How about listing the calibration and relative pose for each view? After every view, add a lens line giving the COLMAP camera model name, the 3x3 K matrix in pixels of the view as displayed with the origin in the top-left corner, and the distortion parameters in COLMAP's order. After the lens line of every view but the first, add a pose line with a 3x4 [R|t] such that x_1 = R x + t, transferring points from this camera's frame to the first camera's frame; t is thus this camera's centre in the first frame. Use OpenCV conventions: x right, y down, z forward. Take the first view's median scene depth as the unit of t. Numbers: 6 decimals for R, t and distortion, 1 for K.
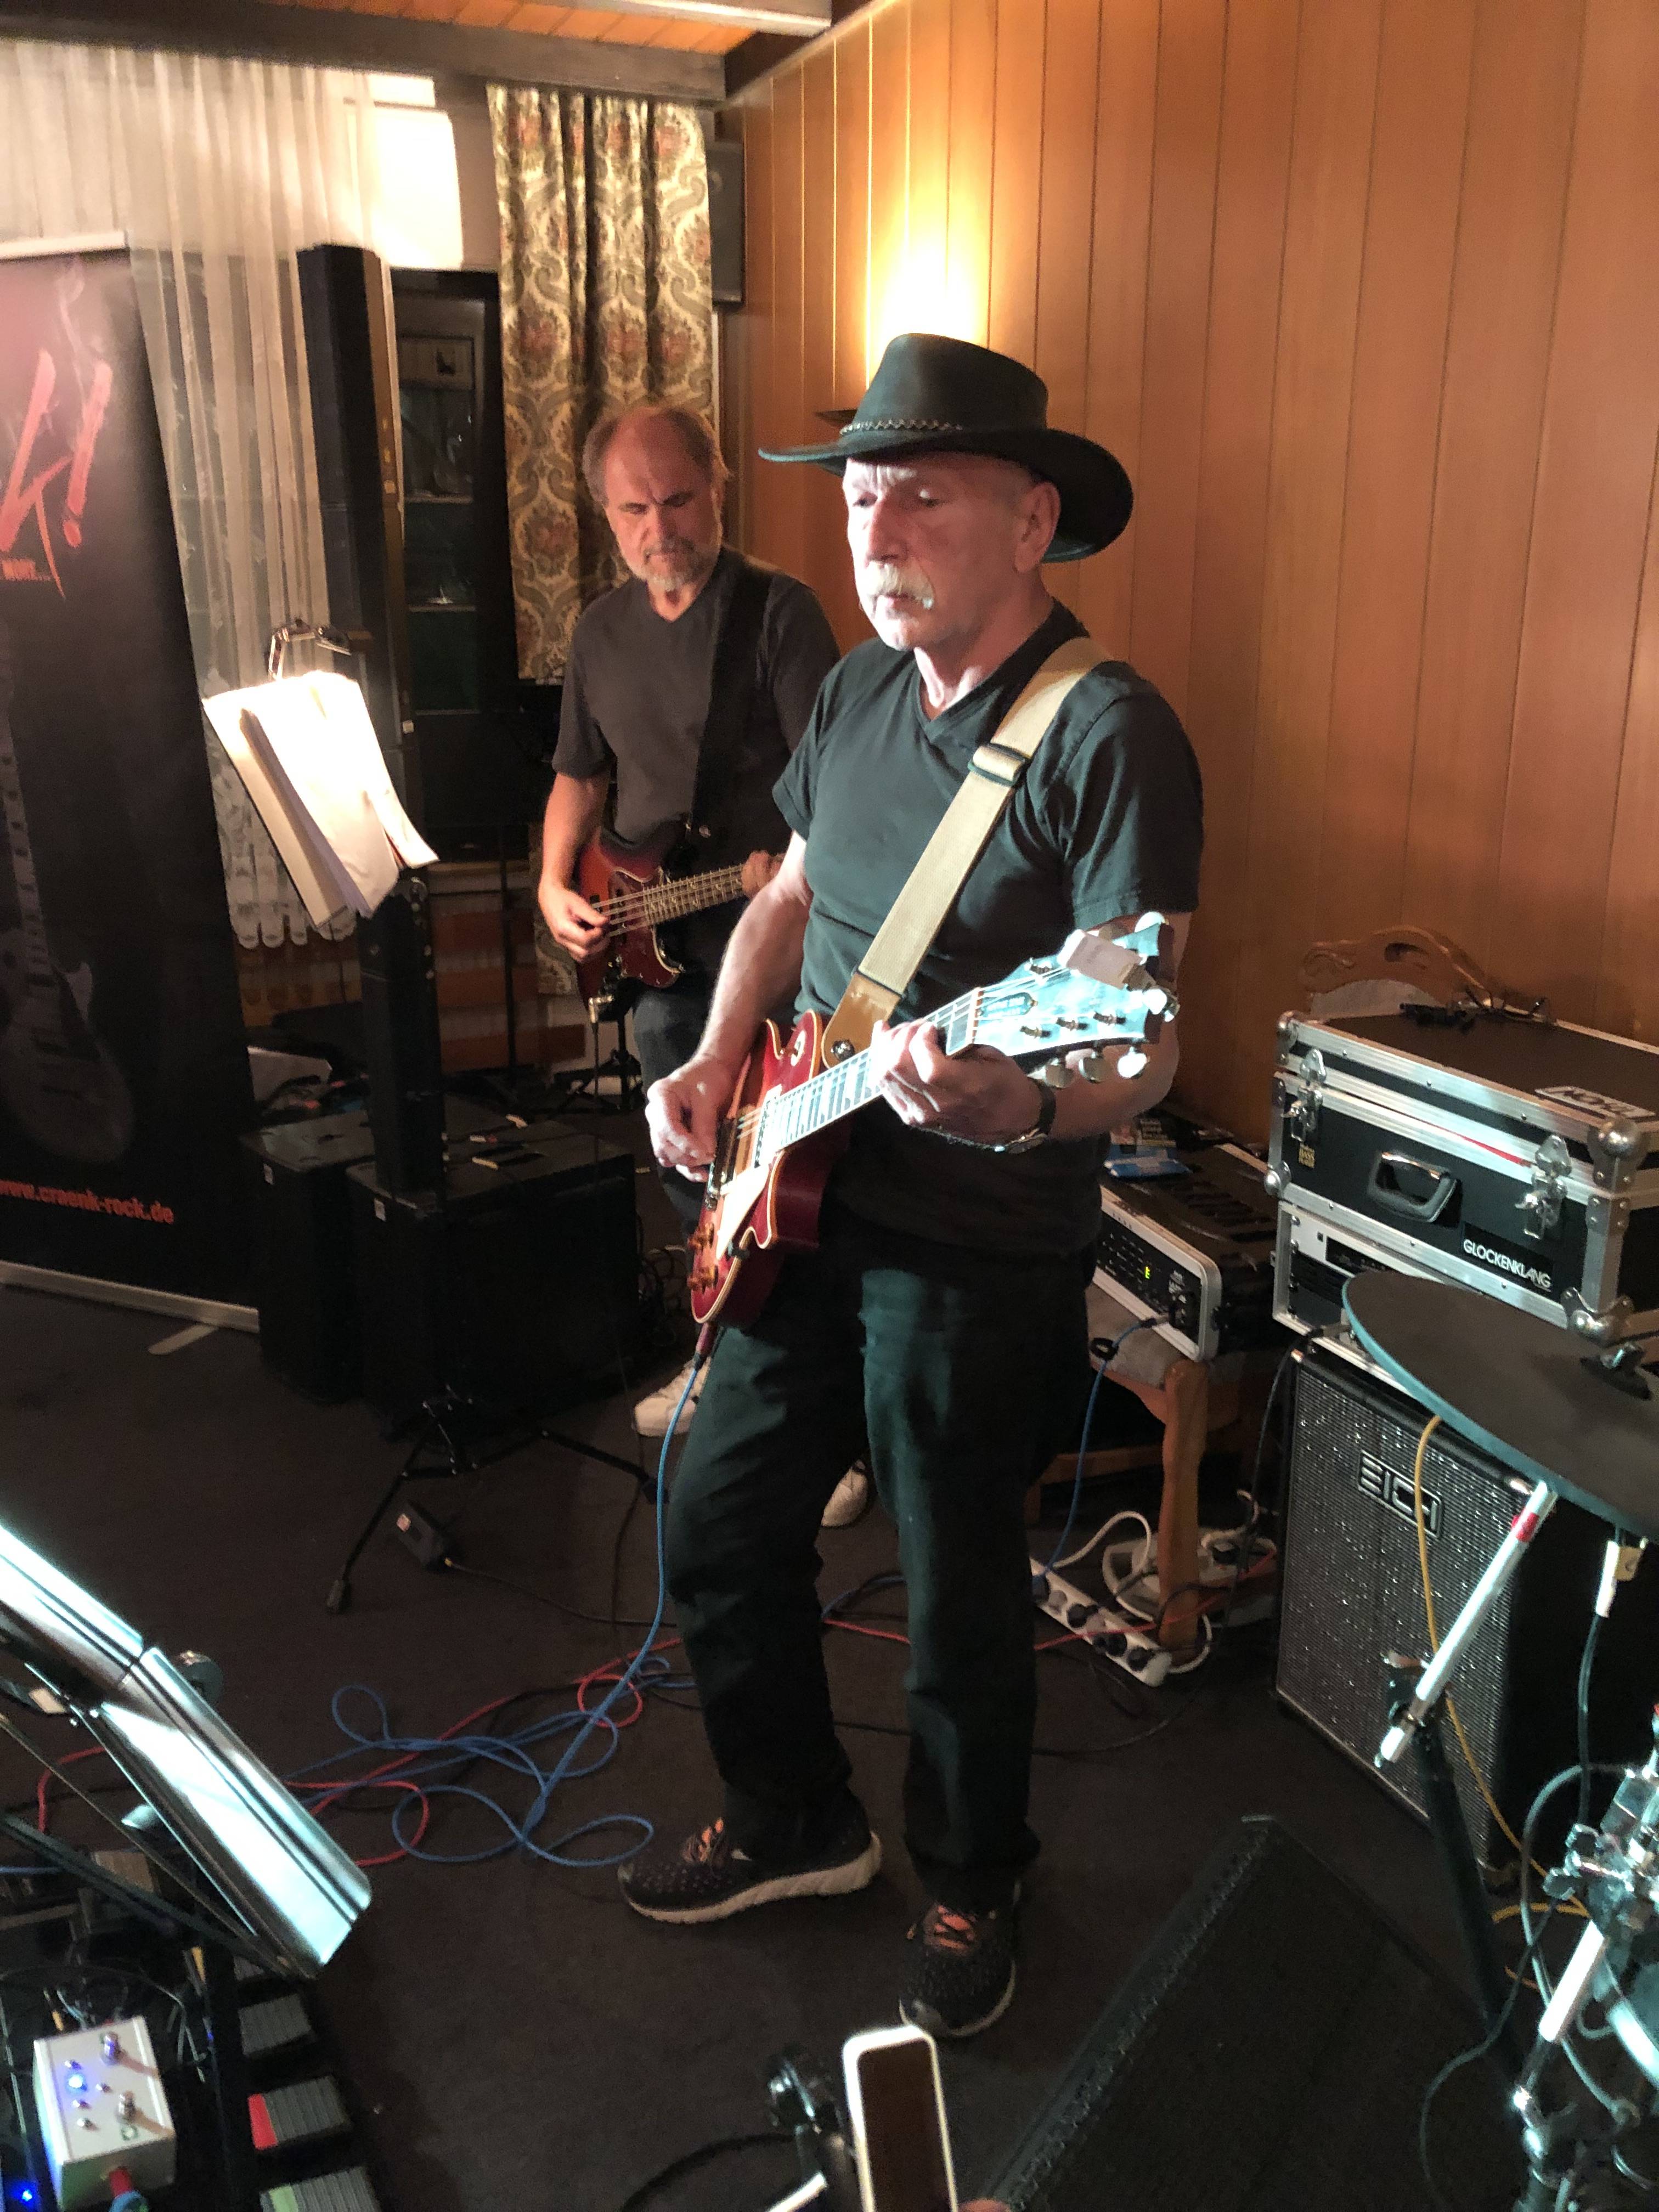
lens RADIAL K [[1840.5, 0, 829.5], [0, 1840.5, 1106.0], [0, 0, 1]] dist [0.033385, -0.040408]
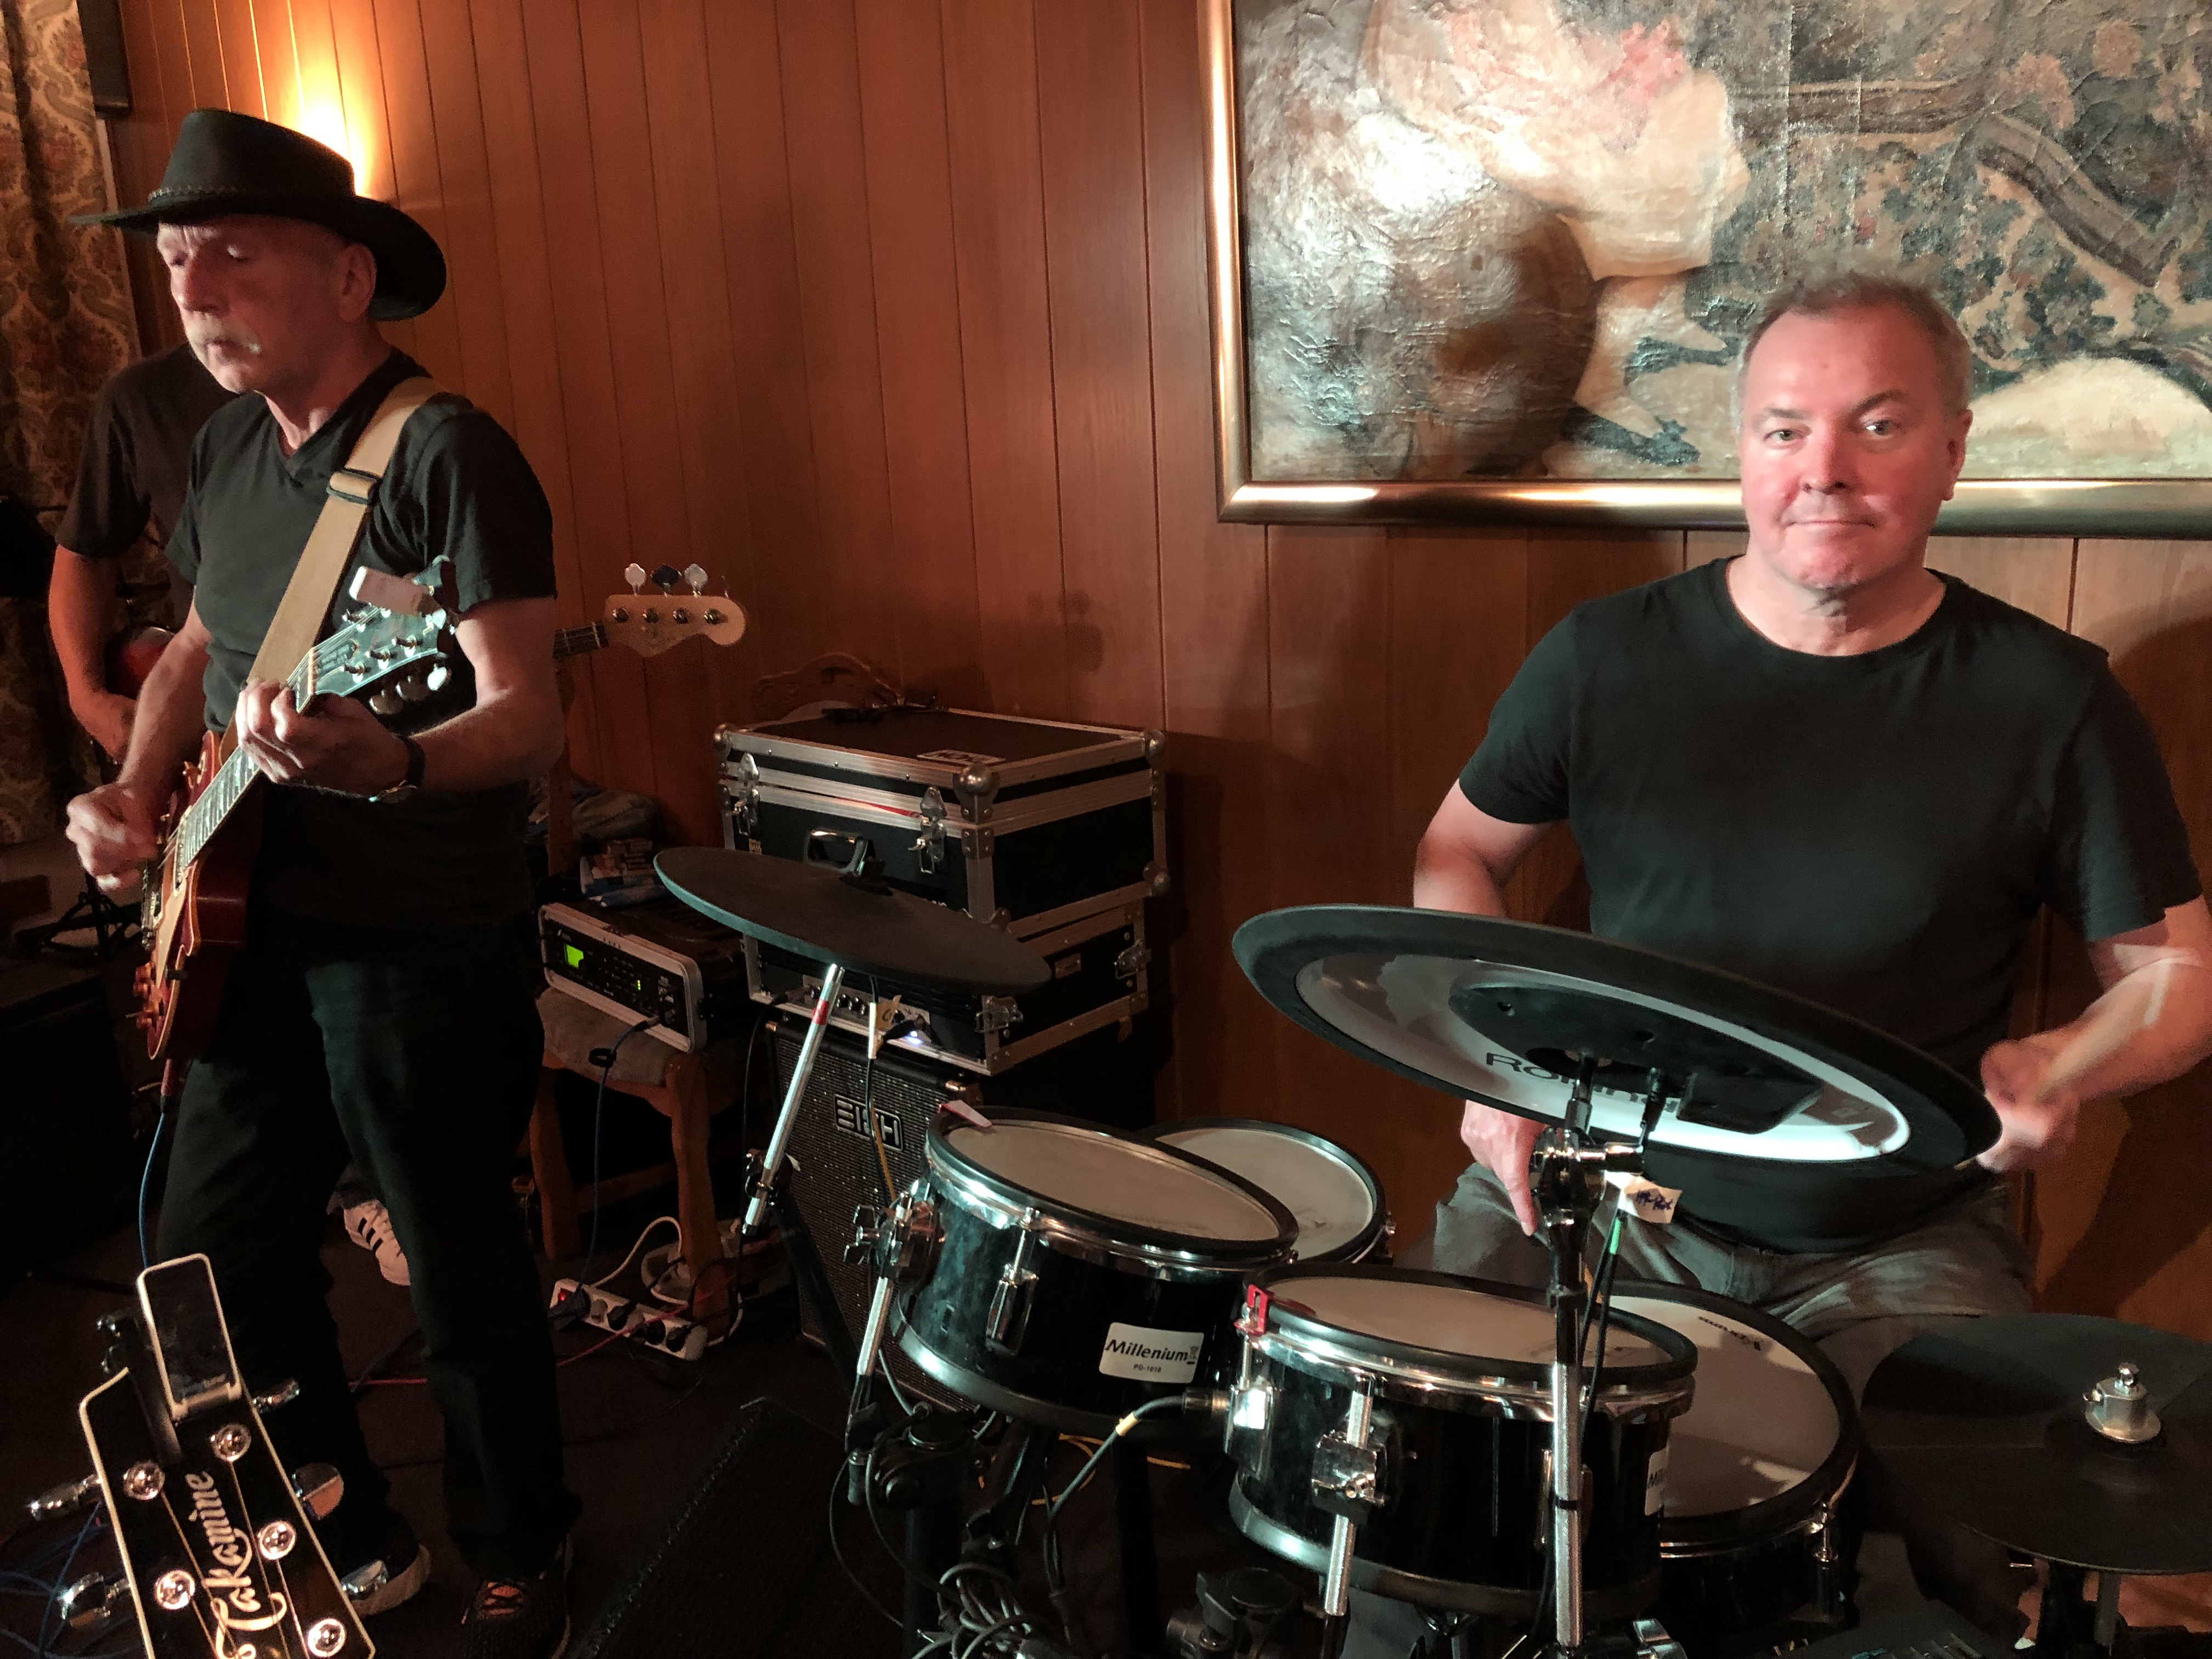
lens RADIAL K [[1840.5, 0, 1108.4], [0, 1840.5, 806.0], [0, 0, 1]] dist [0.033385, -0.040408]
pose [[0.919784, -0.125439, 0.371838, 0.039433], [0.146212, 0.988854, -0.028084, 0.061887], [-0.364171, 0.080198, 0.927873, -0.123367]]
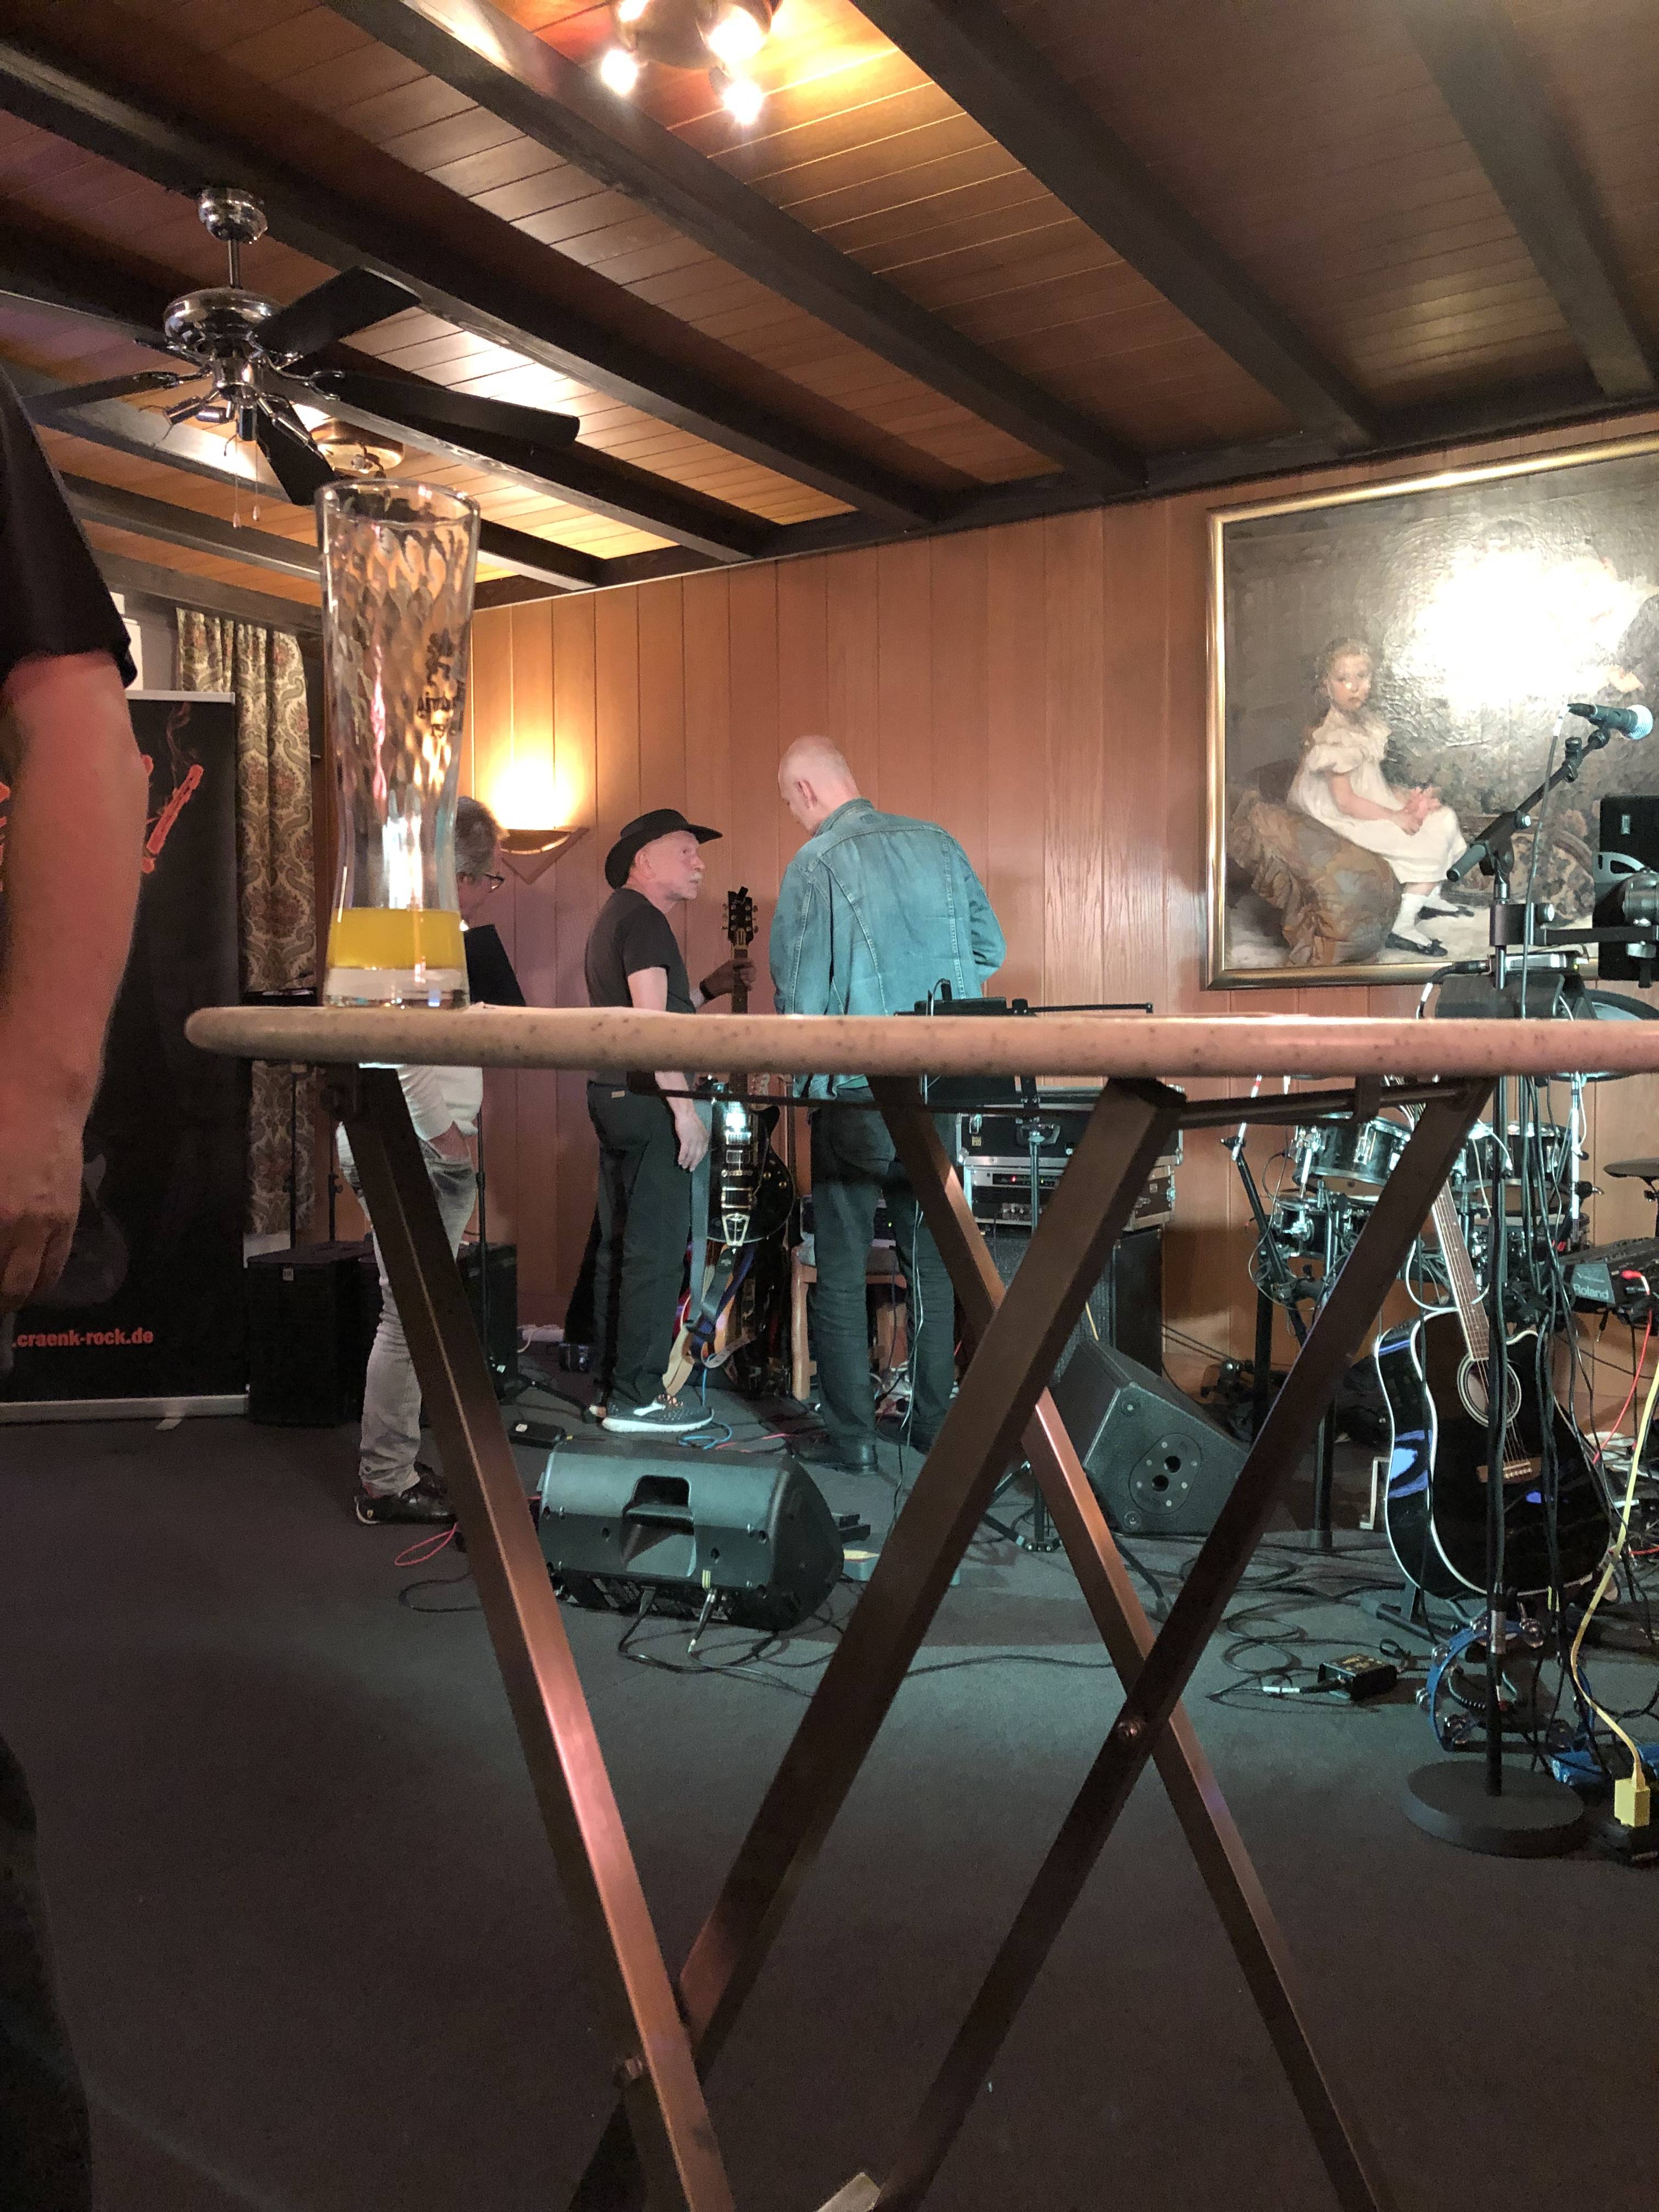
lens RADIAL K [[1787.6, 0, 928.7], [0, 1787.6, 1109.6], [0, 0, 1]] dist [0.001042, -0.197060]
pose [[0.809442, -0.015118, 0.587006, -1.146443], [0.157742, 0.968522, -0.192571, 0.418814], [-0.565616, 0.248470, 0.786346, -0.714559]]
